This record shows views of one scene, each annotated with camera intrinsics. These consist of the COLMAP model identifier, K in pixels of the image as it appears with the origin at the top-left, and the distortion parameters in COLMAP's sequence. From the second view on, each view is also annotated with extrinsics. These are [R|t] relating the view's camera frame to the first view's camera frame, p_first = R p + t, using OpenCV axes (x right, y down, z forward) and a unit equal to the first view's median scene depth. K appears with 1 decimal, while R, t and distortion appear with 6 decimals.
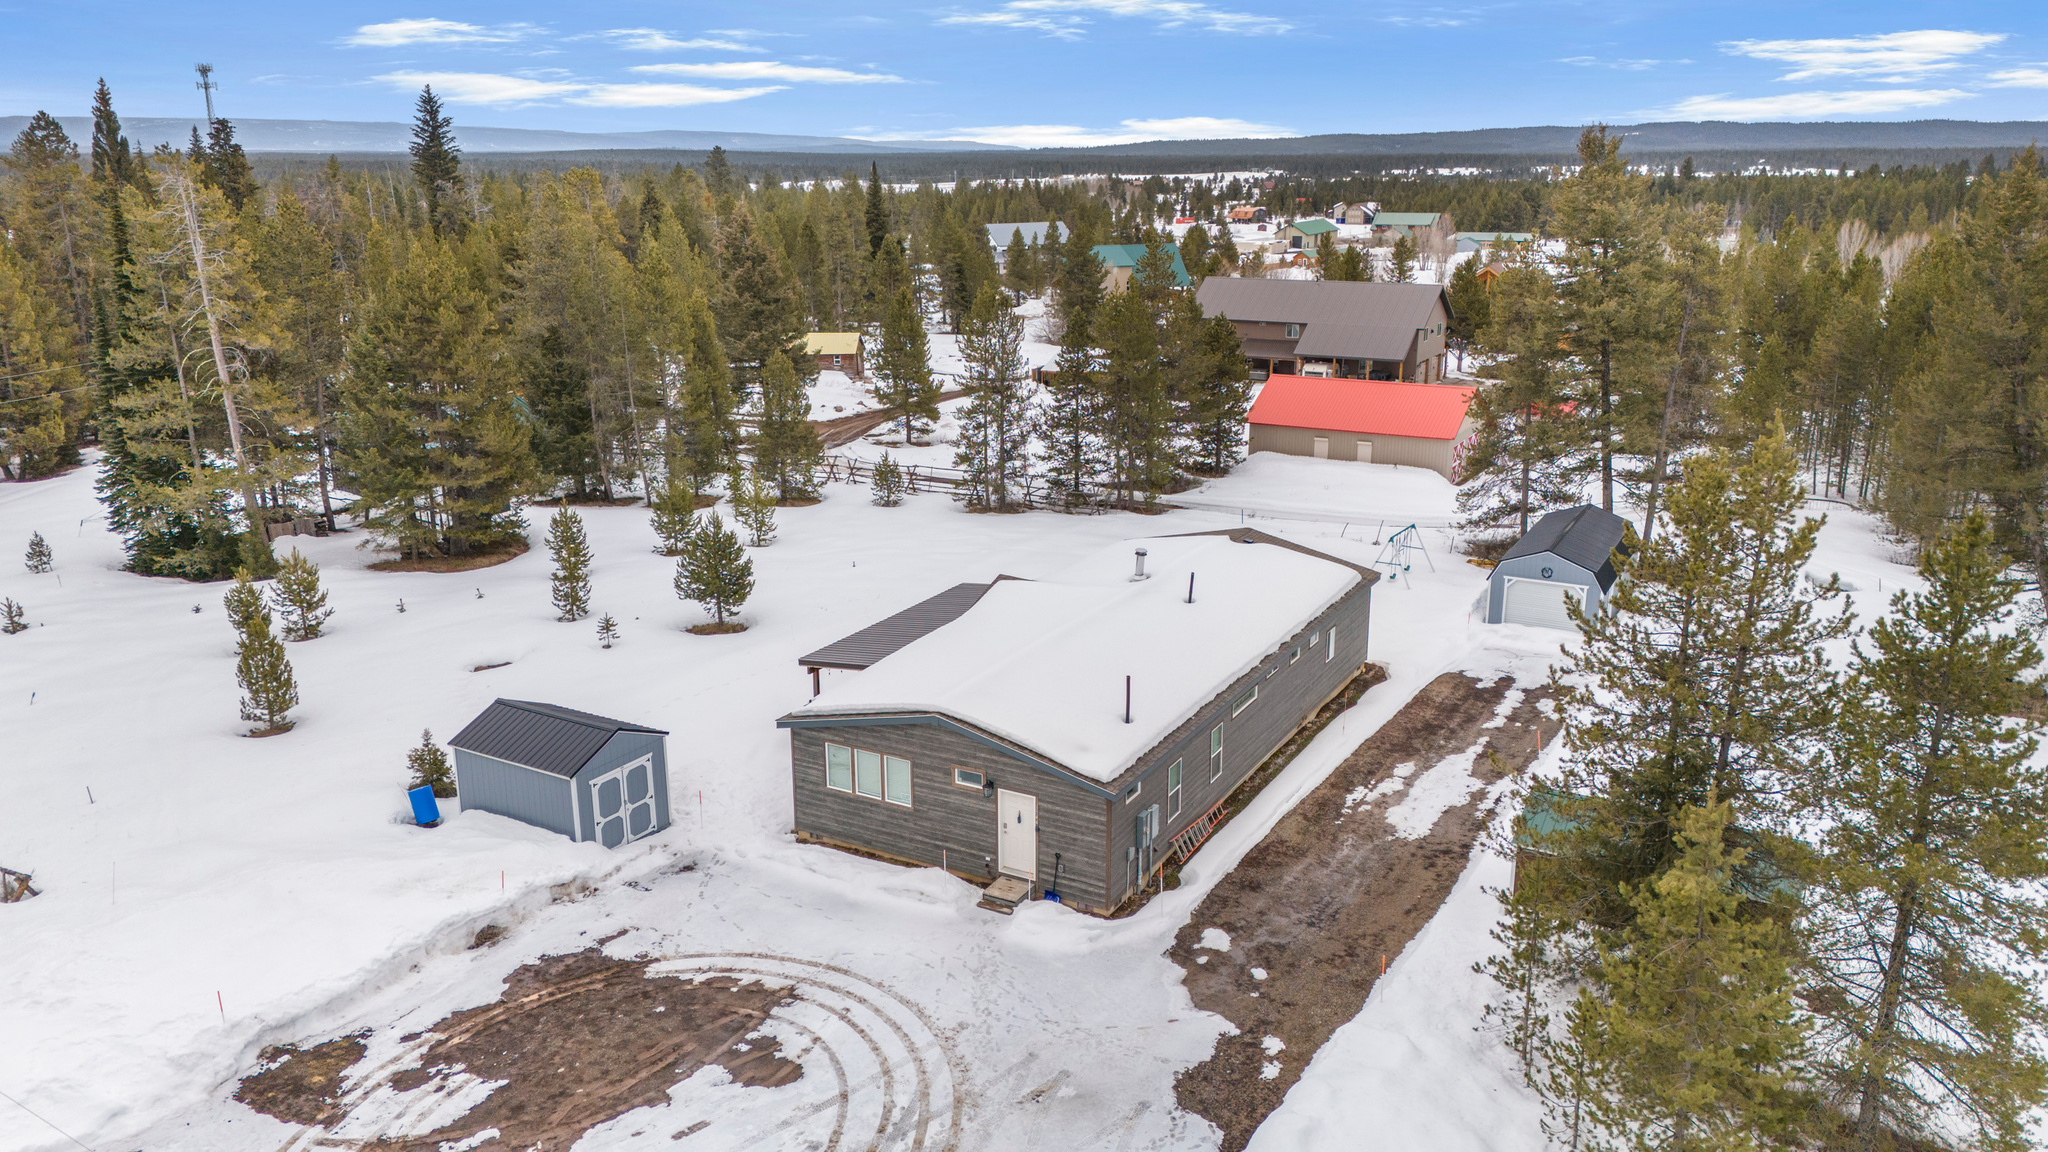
lens RADIAL K [[1489.7, 0, 1024.0], [0, 1489.7, 576.0], [0, 0, 1]] dist [0.123020, -0.160700]
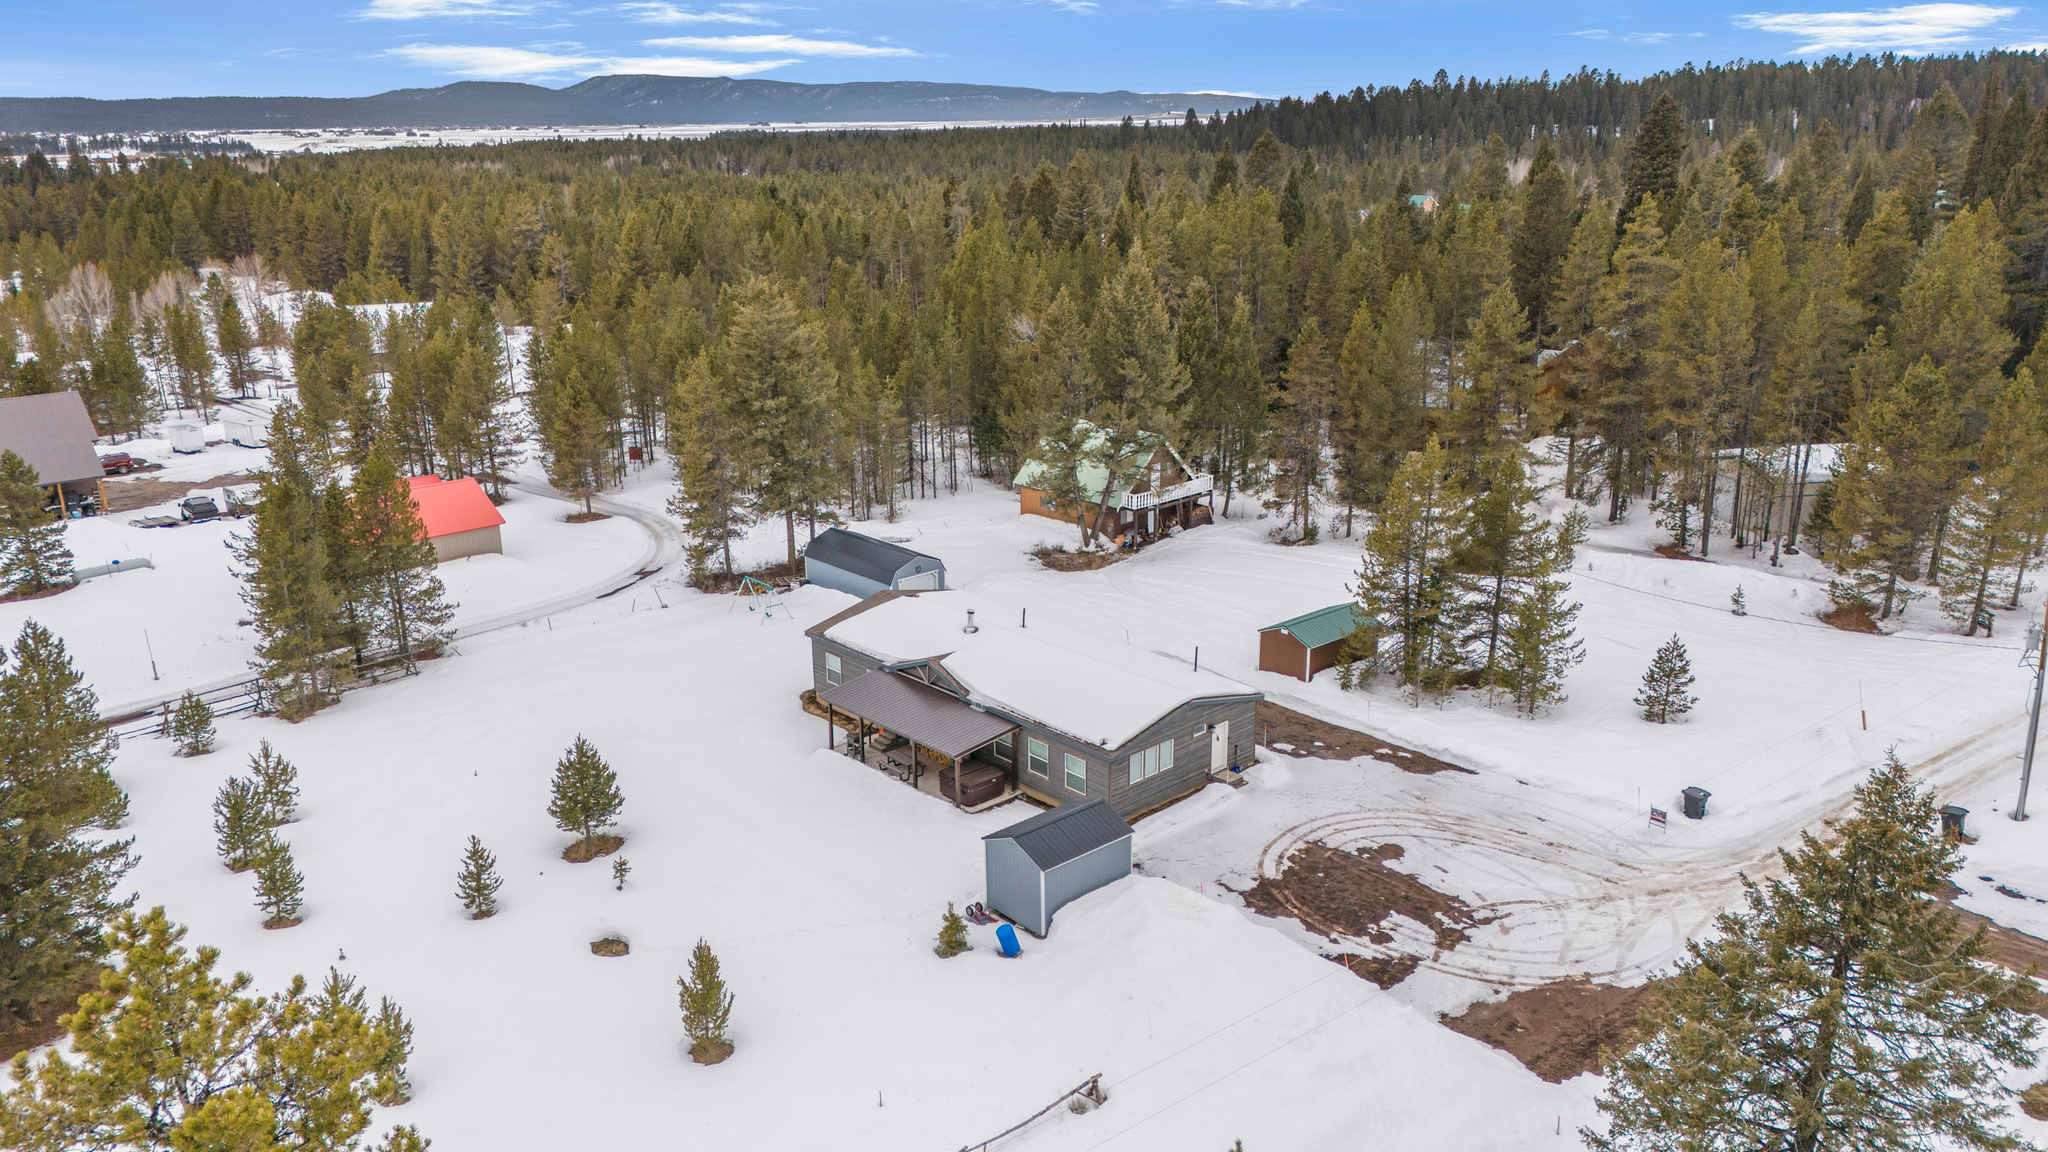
lens RADIAL K [[1489.7, 0, 1024.0], [0, 1489.7, 576.0], [0, 0, 1]] dist [0.123020, -0.160700]
pose [[0.308756, -0.277892, 0.909640, -1.704766], [0.266425, 0.943350, 0.197759, -0.449927], [-0.913065, 0.181292, 0.365302, 0.550656]]
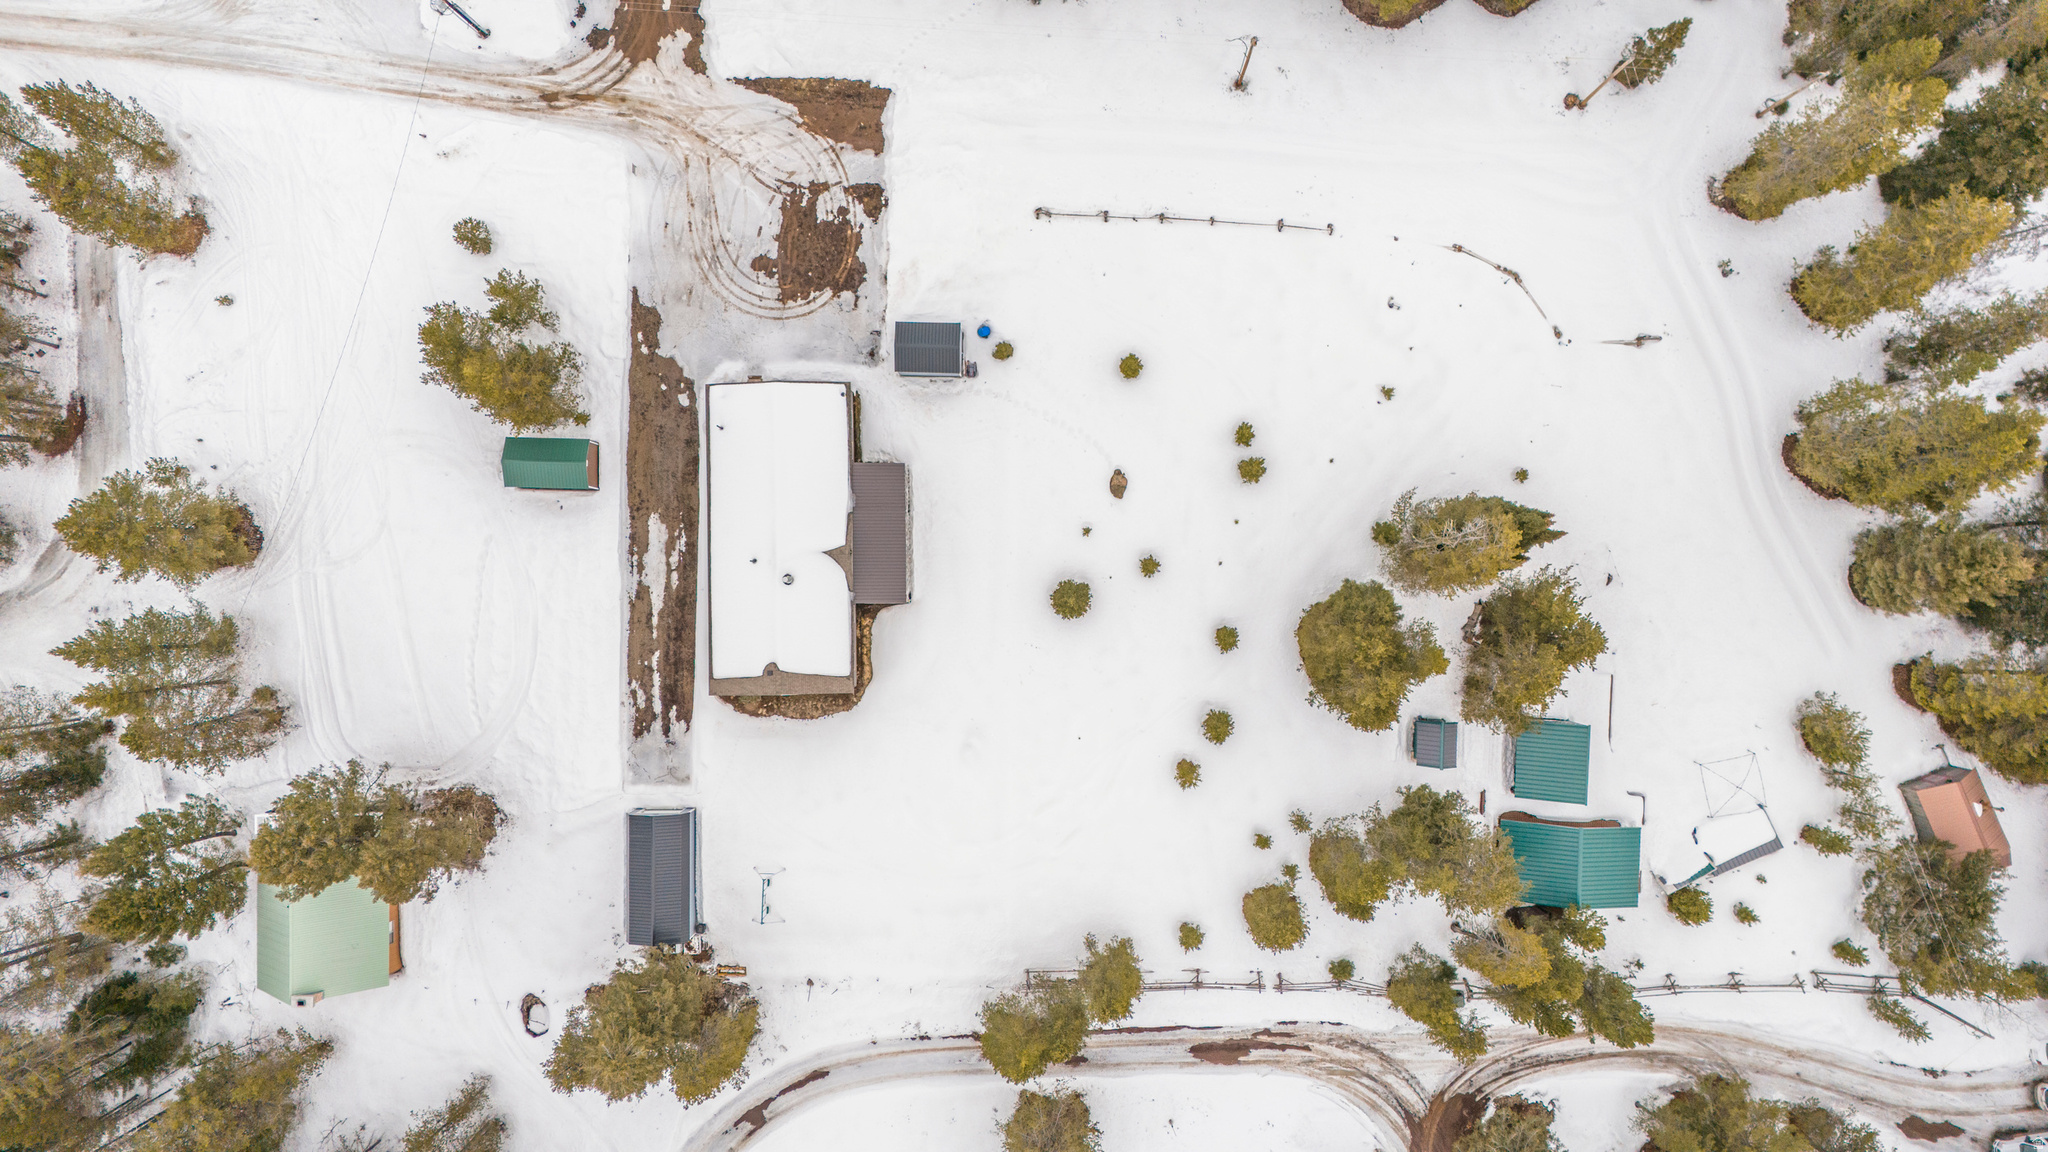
lens RADIAL K [[1489.7, 0, 1024.0], [0, 1489.7, 576.0], [0, 0, 1]] dist [0.123020, -0.160700]
pose [[-0.866323, 0.499207, 0.016665, -0.337955], [-0.115827, -0.233236, 0.965497, -2.831658], [0.485869, 0.834502, 0.259879, 0.841713]]
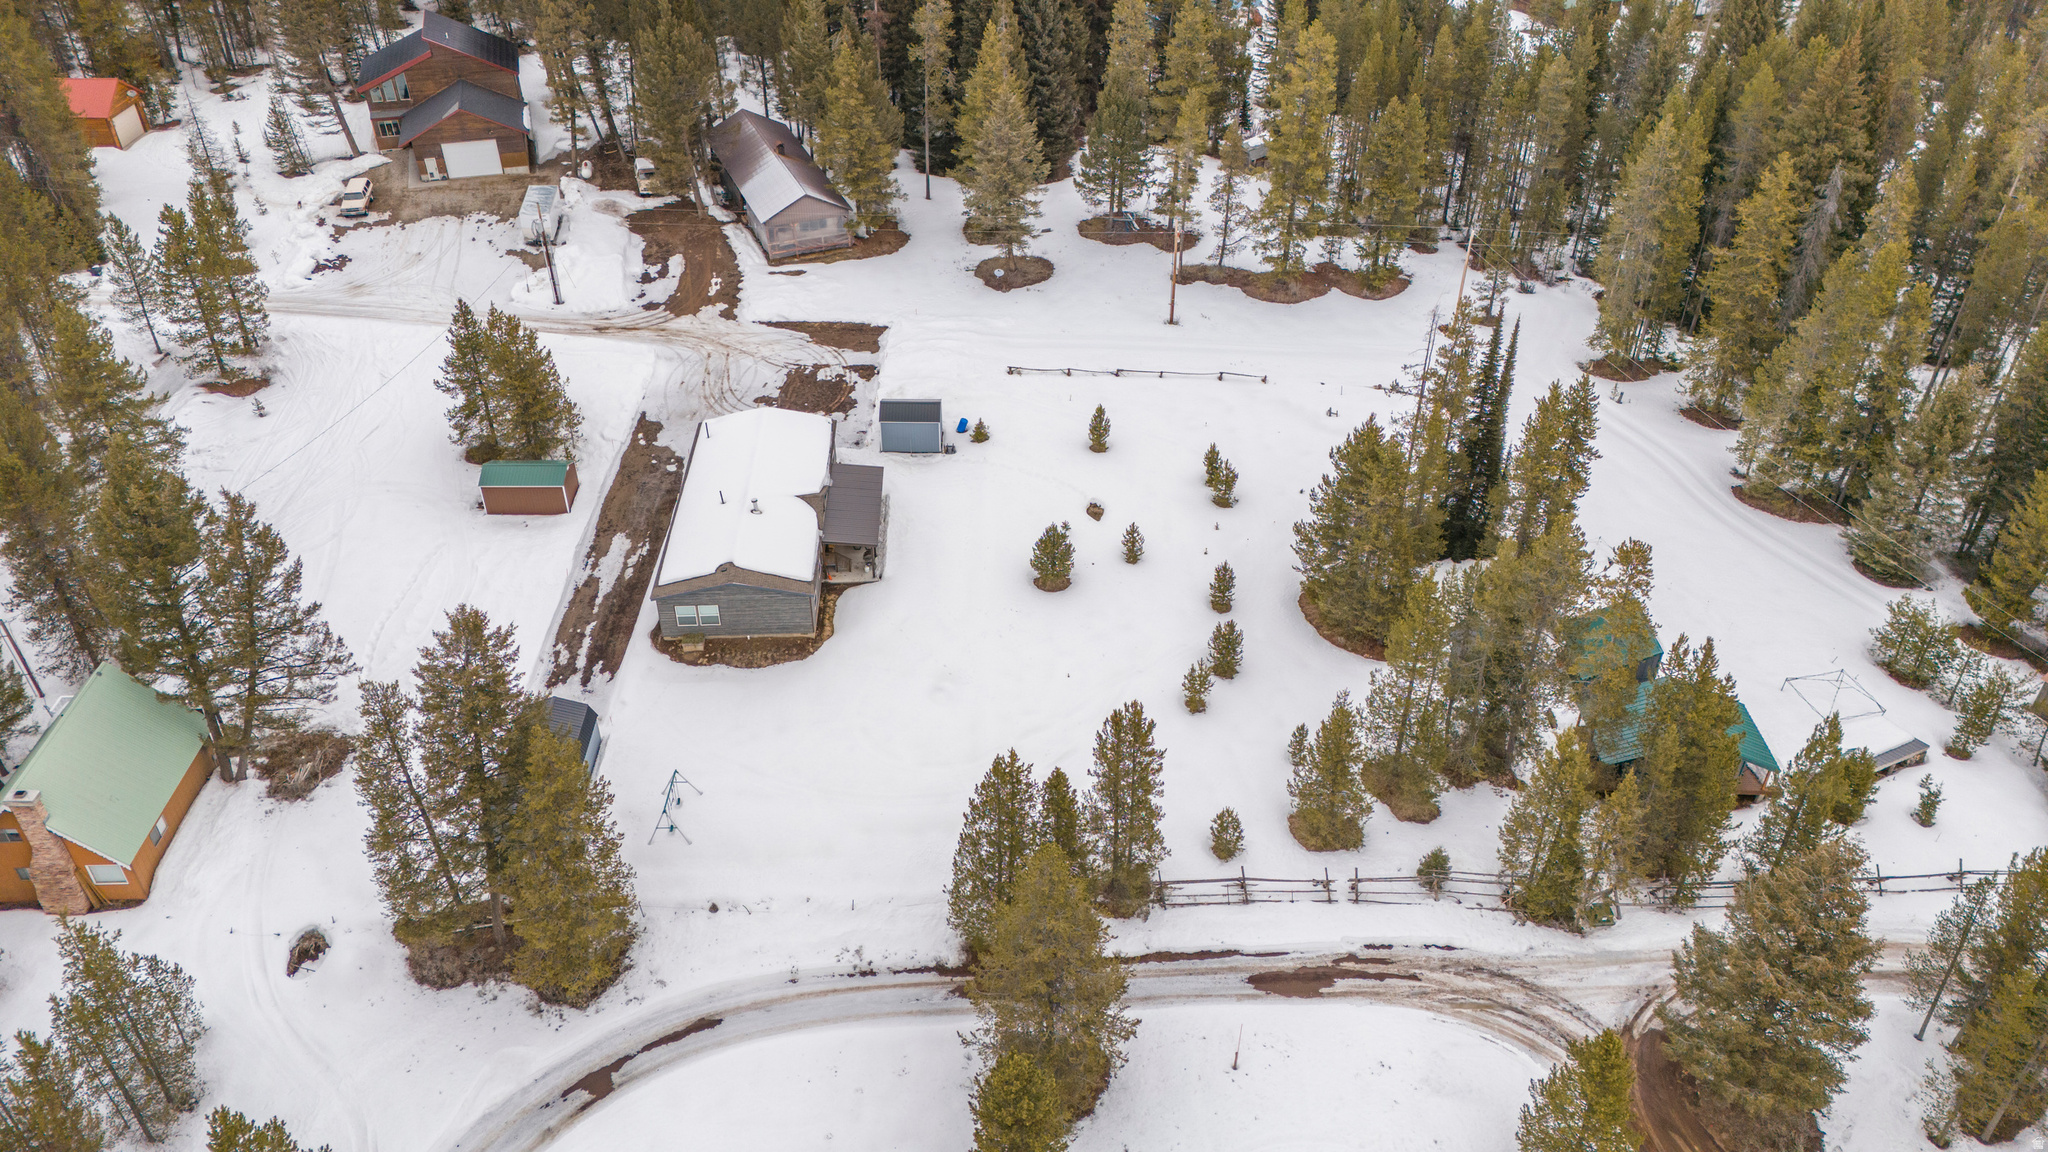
lens RADIAL K [[1489.7, 0, 1024.0], [0, 1489.7, 576.0], [0, 0, 1]] dist [0.123020, -0.160700]
pose [[-0.853973, 0.309065, -0.418579, 0.878370], [-0.138924, 0.639829, 0.755857, -2.078906], [0.501428, 0.703632, -0.503460, 3.097954]]
